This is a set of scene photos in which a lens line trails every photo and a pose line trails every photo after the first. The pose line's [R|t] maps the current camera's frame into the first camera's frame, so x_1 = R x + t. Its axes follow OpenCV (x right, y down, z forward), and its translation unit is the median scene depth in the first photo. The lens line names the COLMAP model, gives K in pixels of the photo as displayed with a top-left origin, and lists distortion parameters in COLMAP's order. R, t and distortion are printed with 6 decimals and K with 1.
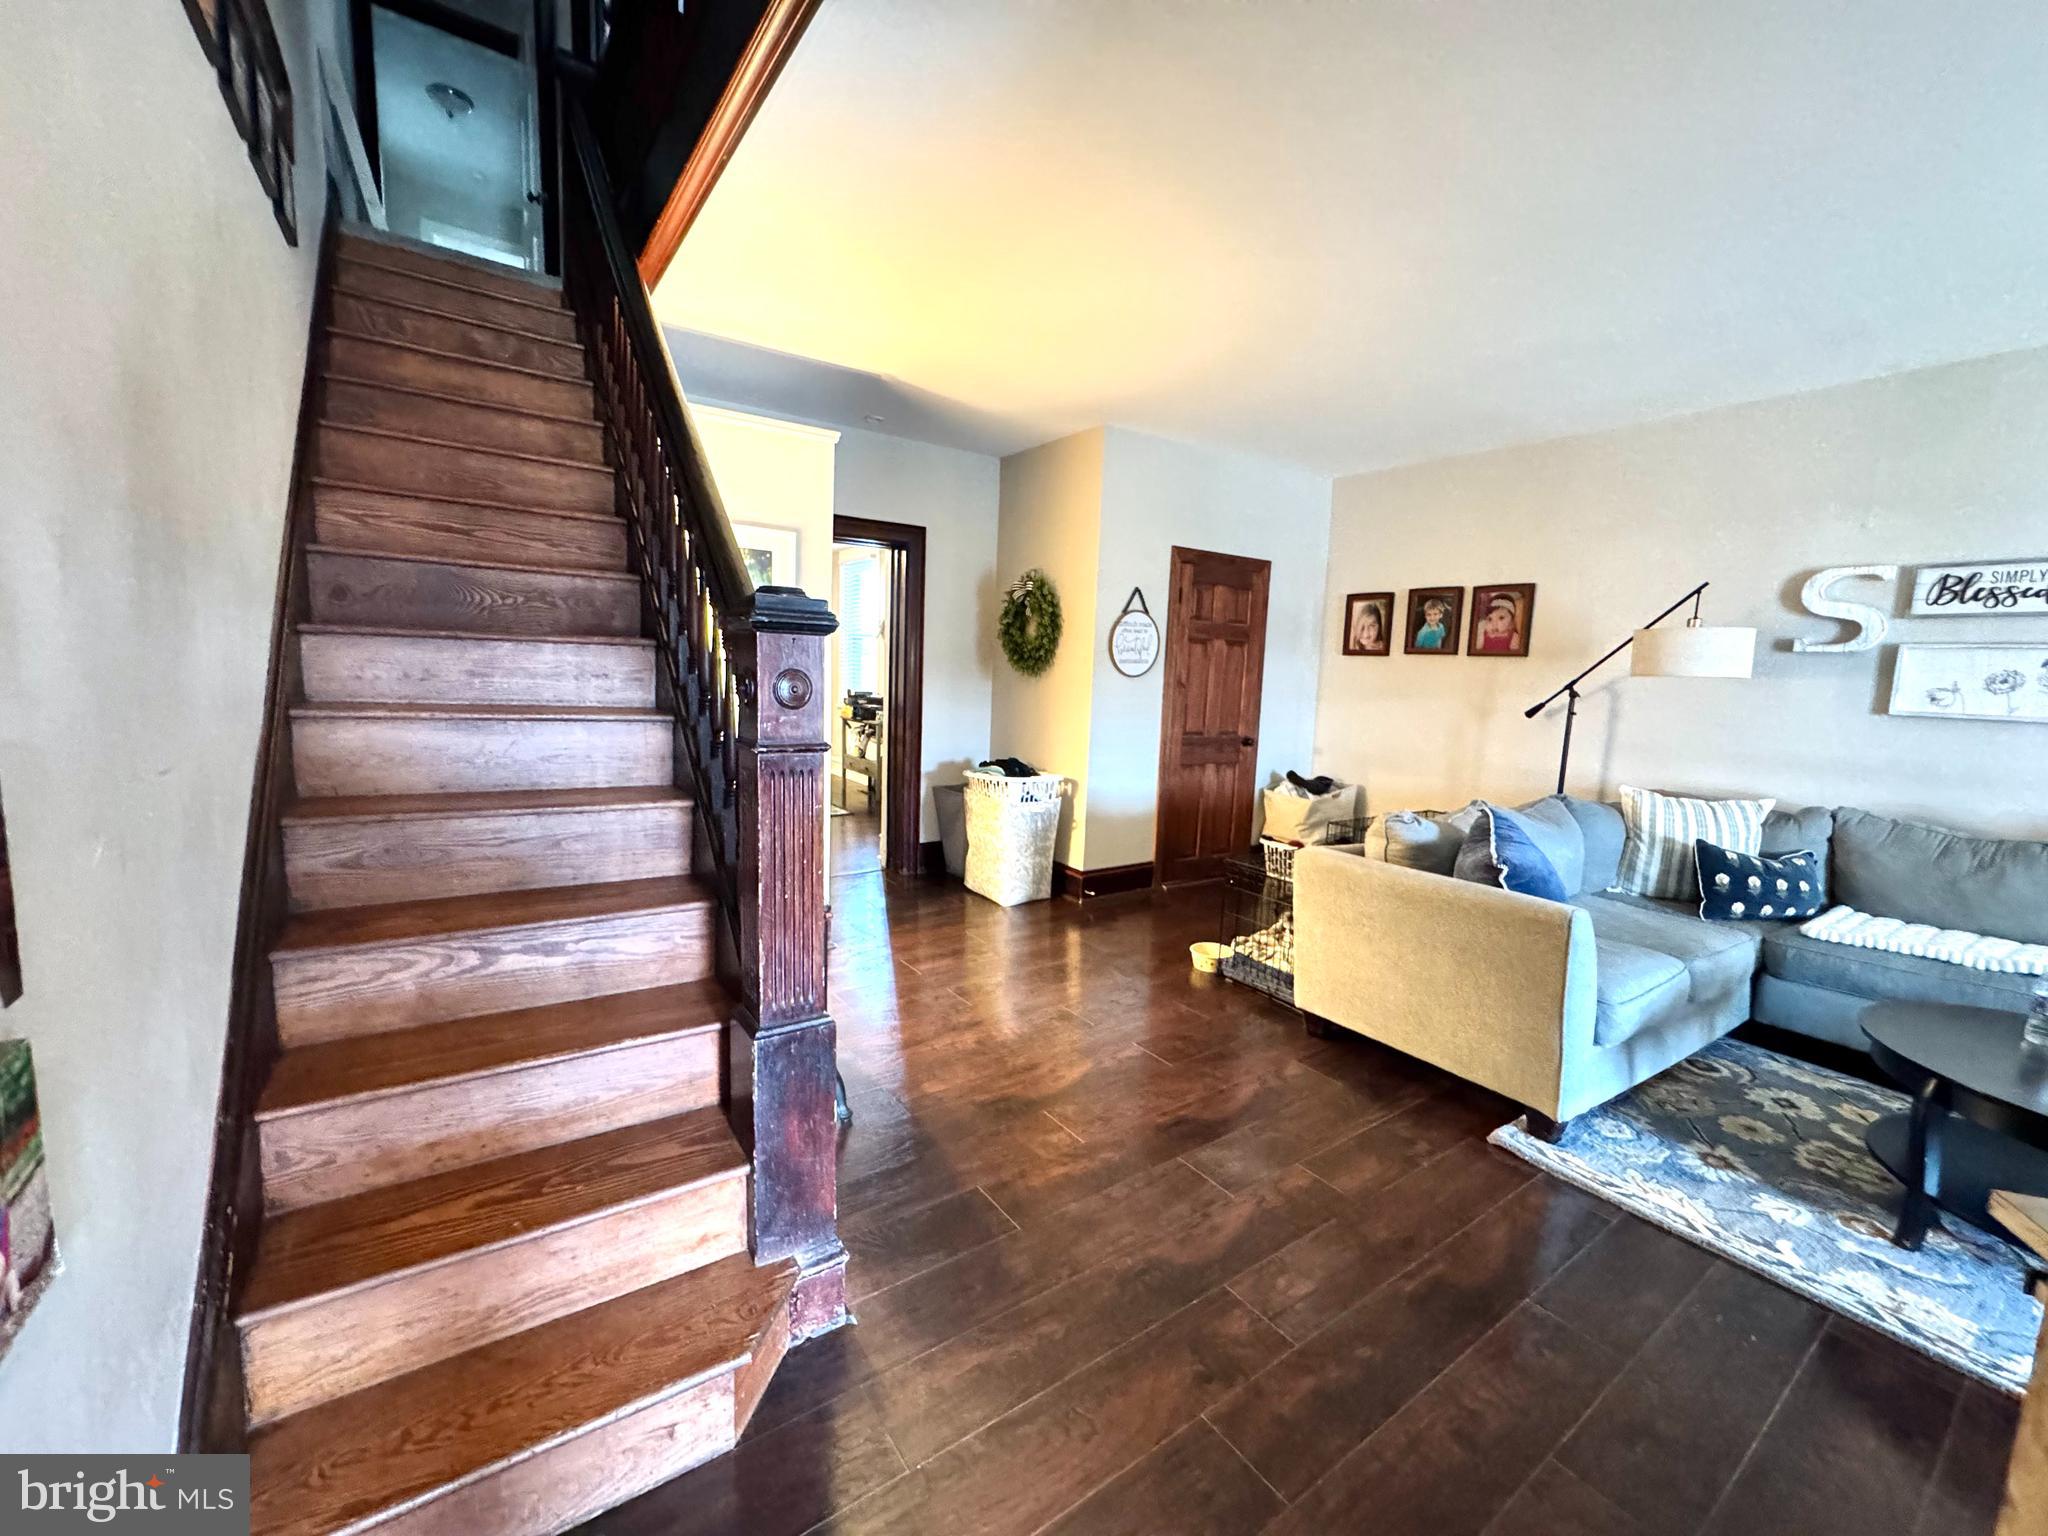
lens RADIAL K [[821.3, 0, 1031.2], [0, 821.3, 764.7], [0, 0, 1]] dist [-0.001722, 0.000390]
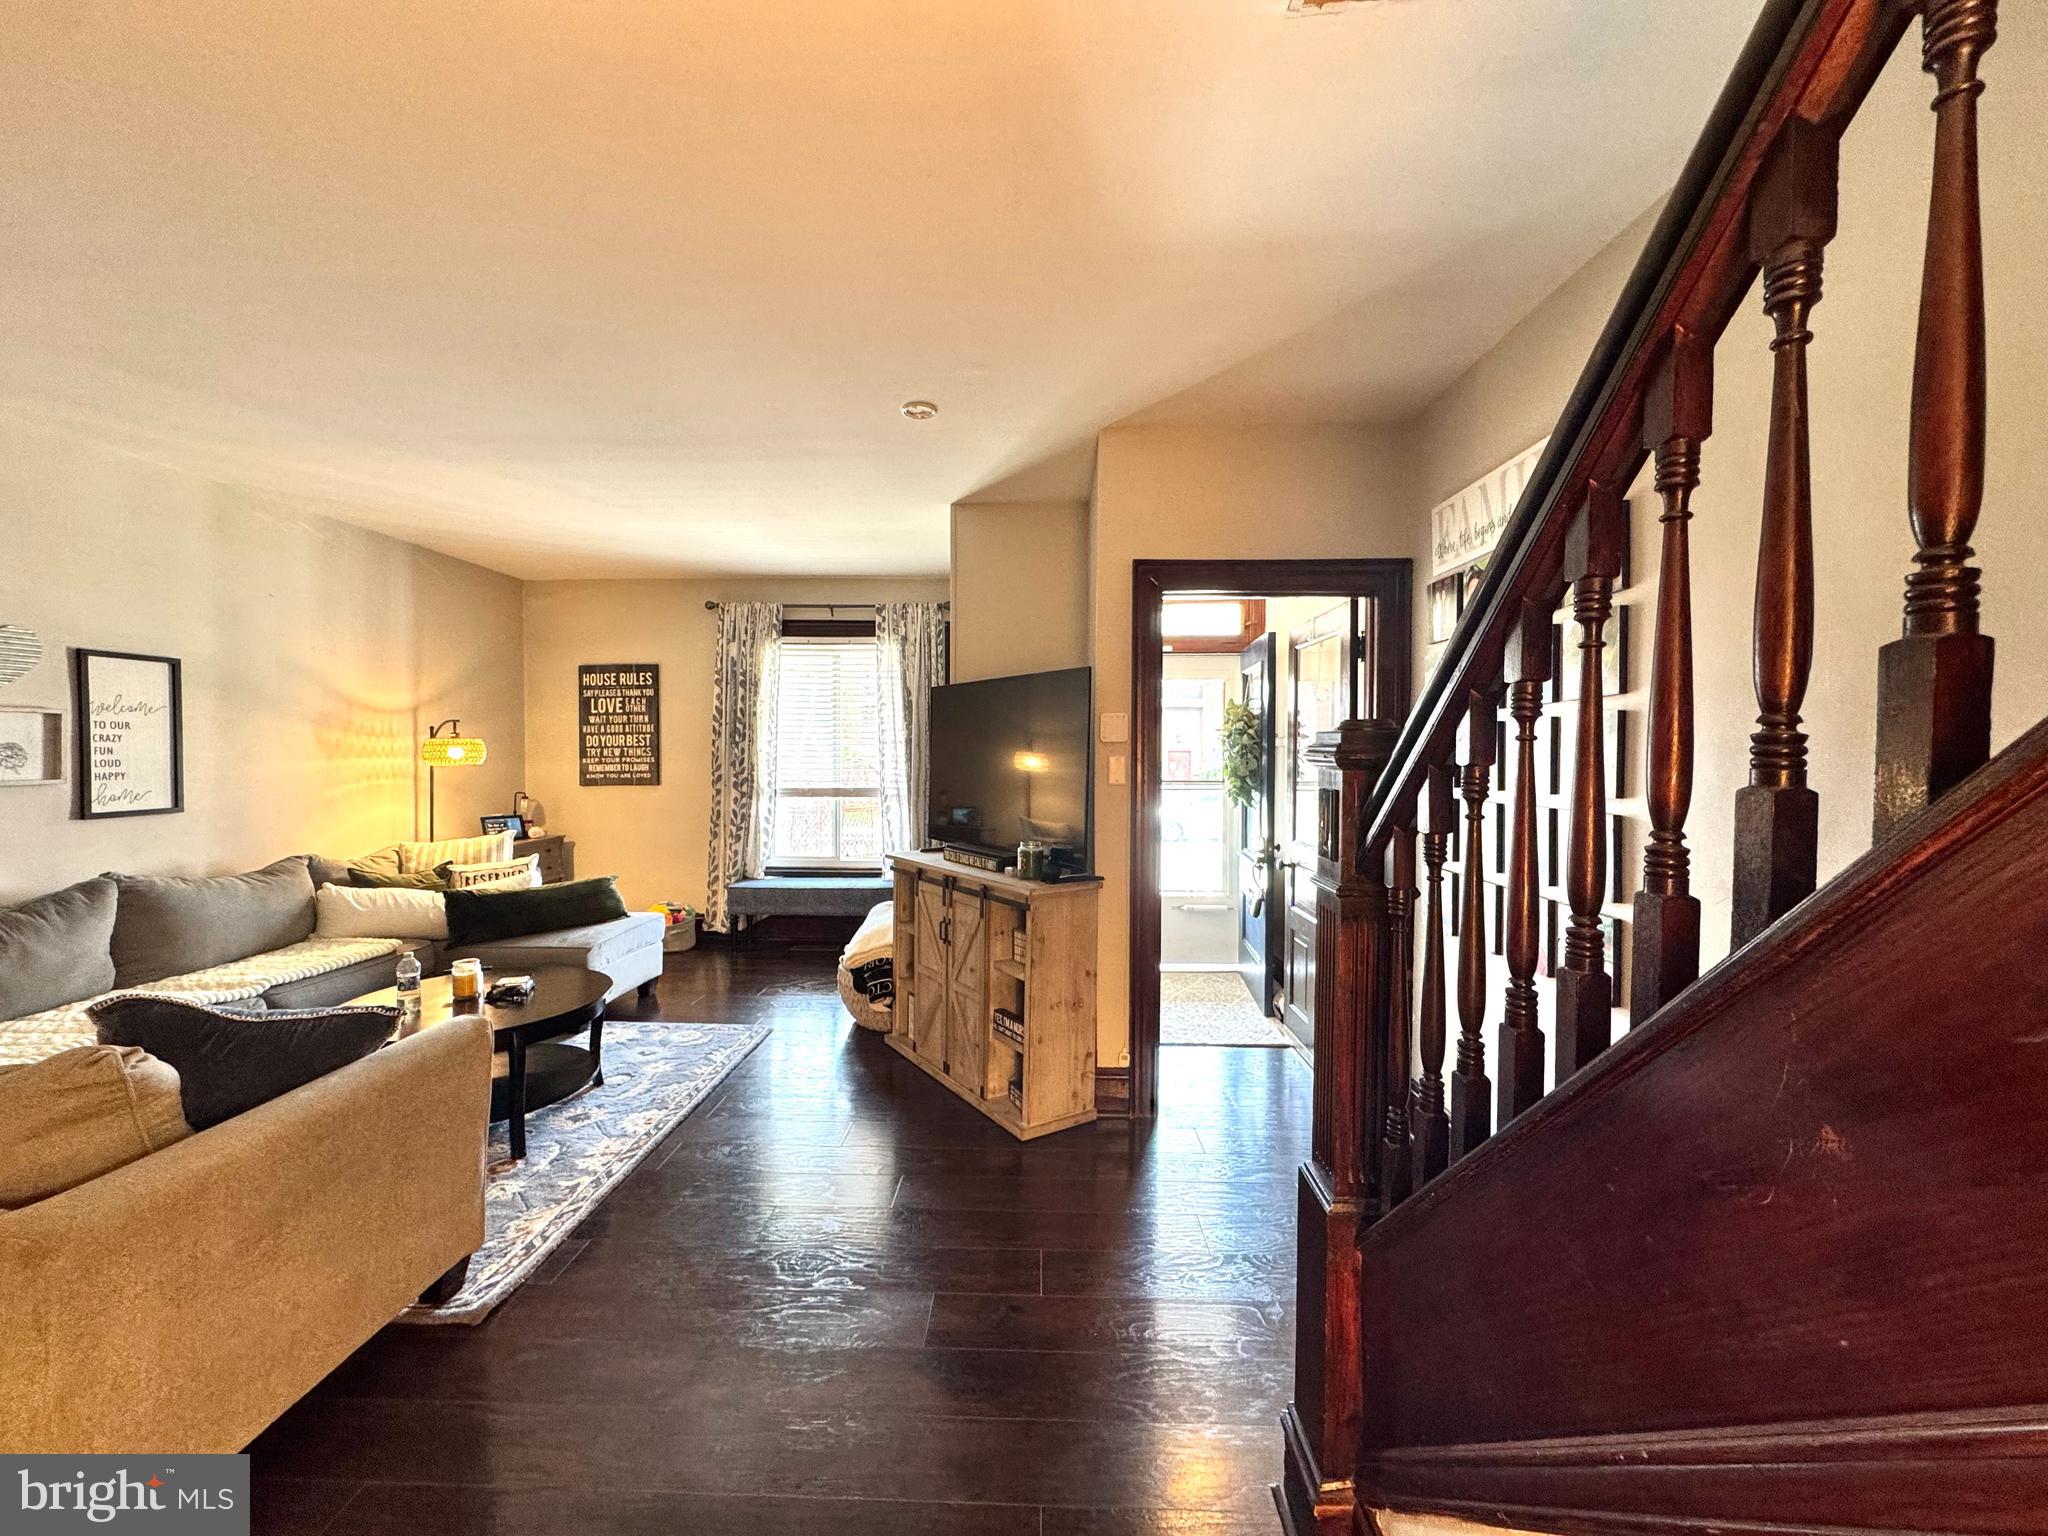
lens RADIAL K [[821.3, 0, 1024.7], [0, 821.3, 763.4], [0, 0, 1]] dist [-0.001722, 0.000390]
pose [[-0.793699, -0.052349, 0.606054, -0.195878], [0.045128, 0.988478, 0.144481, -0.108507], [-0.606634, 0.142025, -0.782192, 0.672496]]
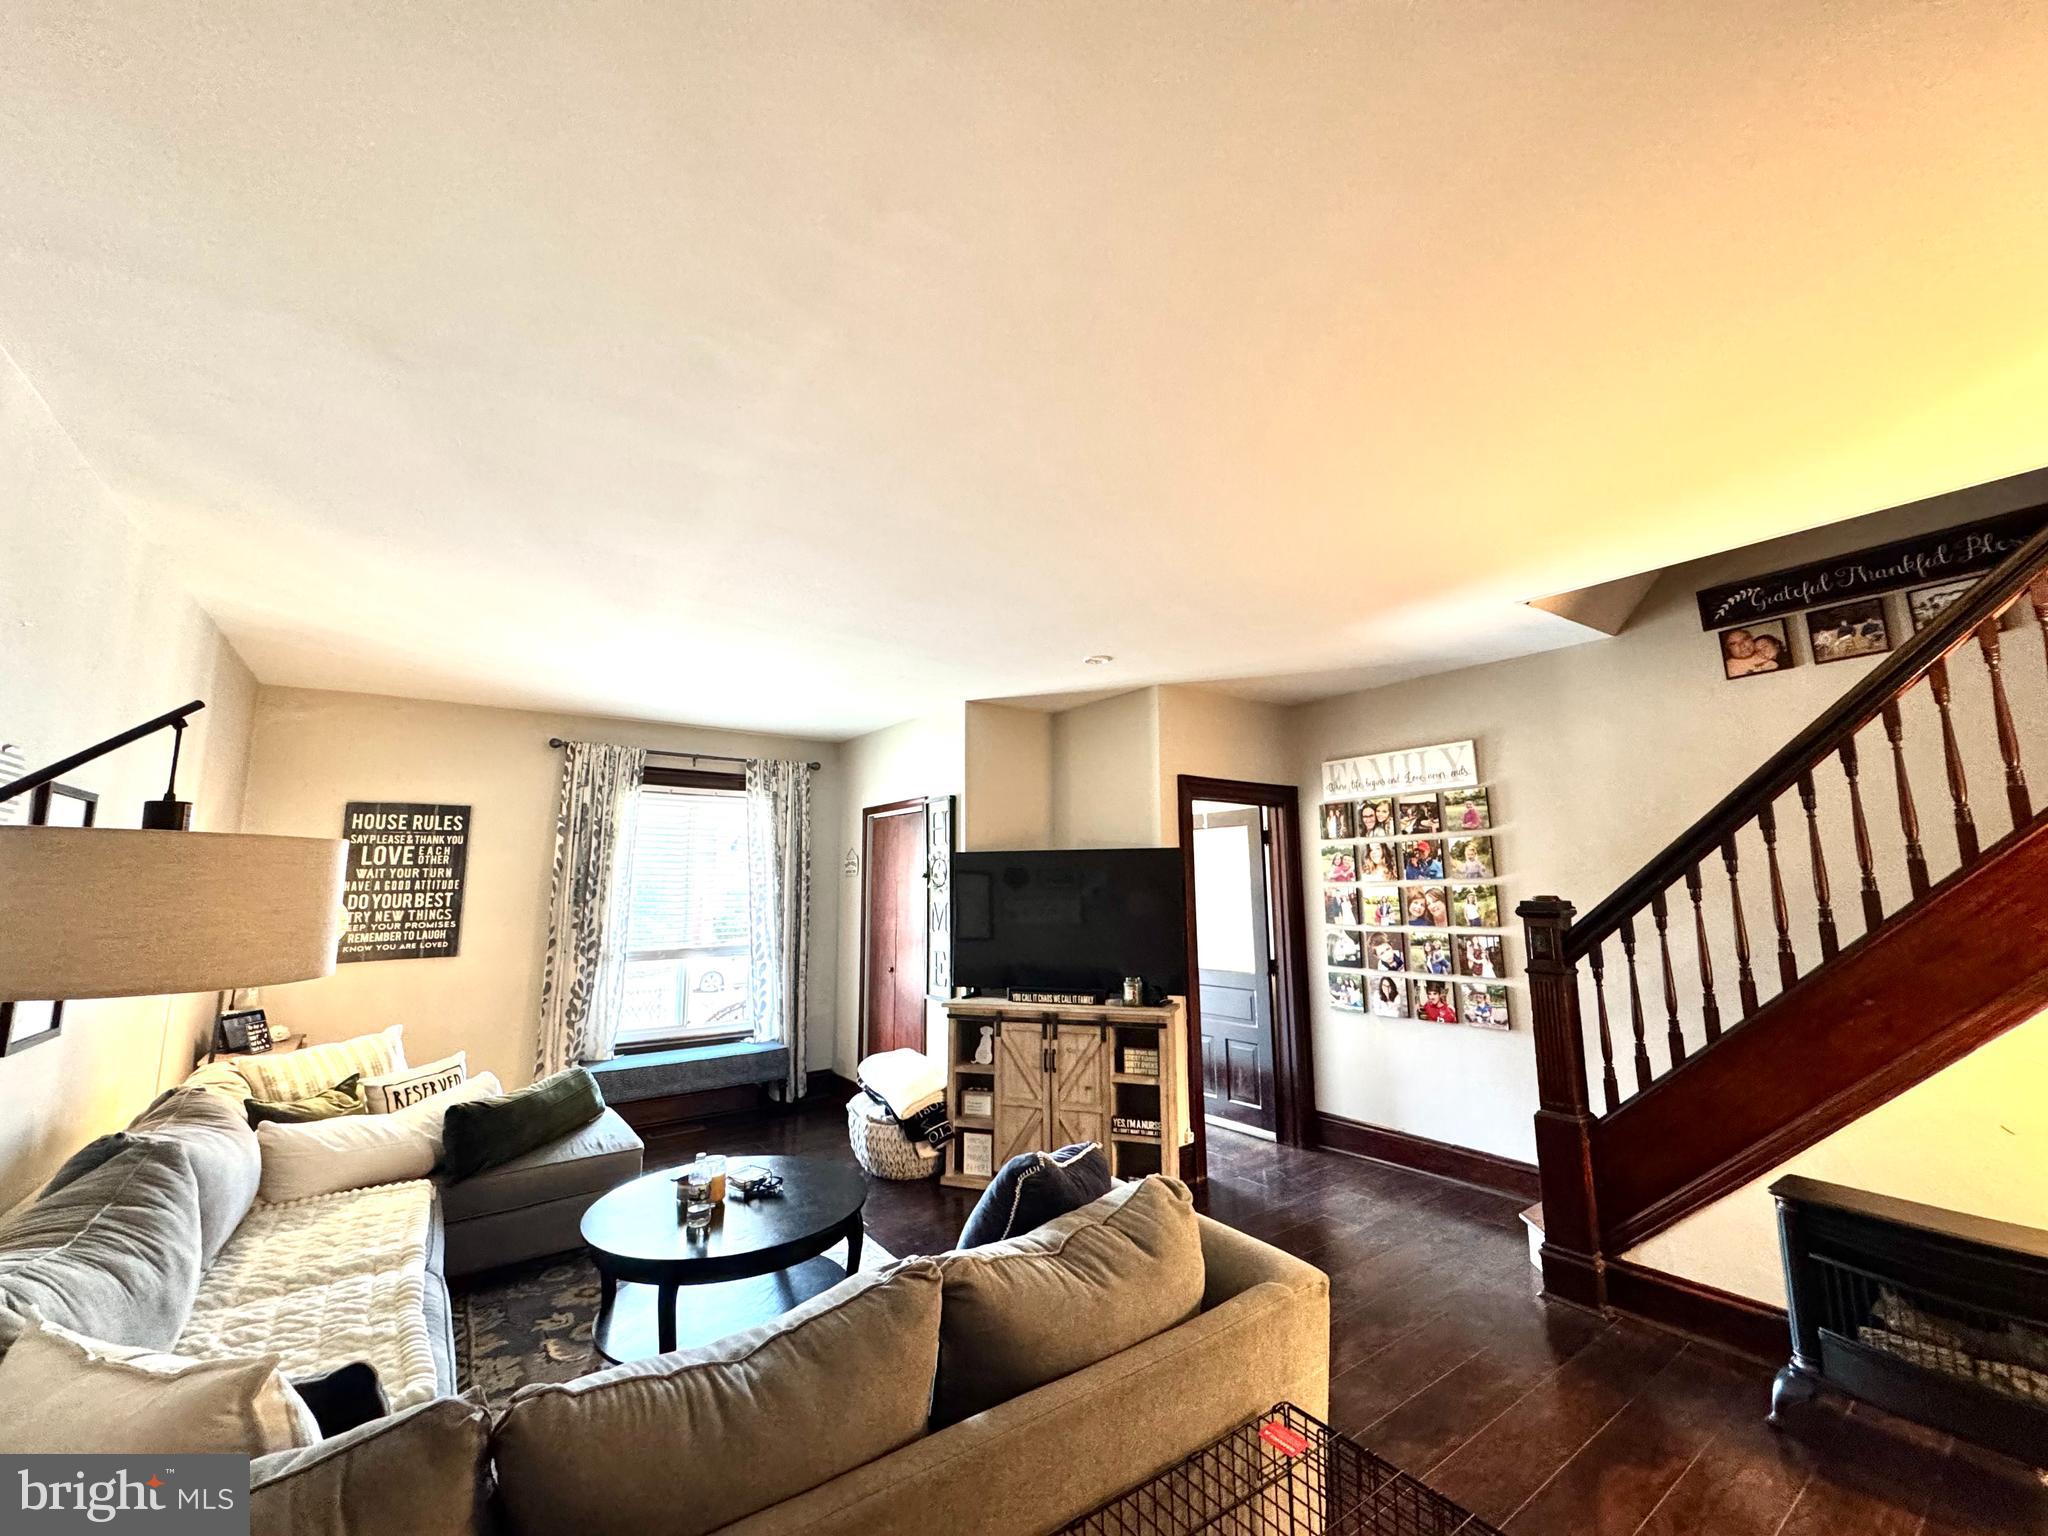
lens RADIAL K [[821.3, 0, 1010.1], [0, 821.3, 764.2], [0, 0, 1]] dist [-0.001722, 0.000390]
pose [[-0.999474, -0.032365, -0.001869, 0.362676], [-0.032321, 0.999271, -0.020298, -0.157816], [0.002524, -0.020227, -0.999792, 1.060073]]
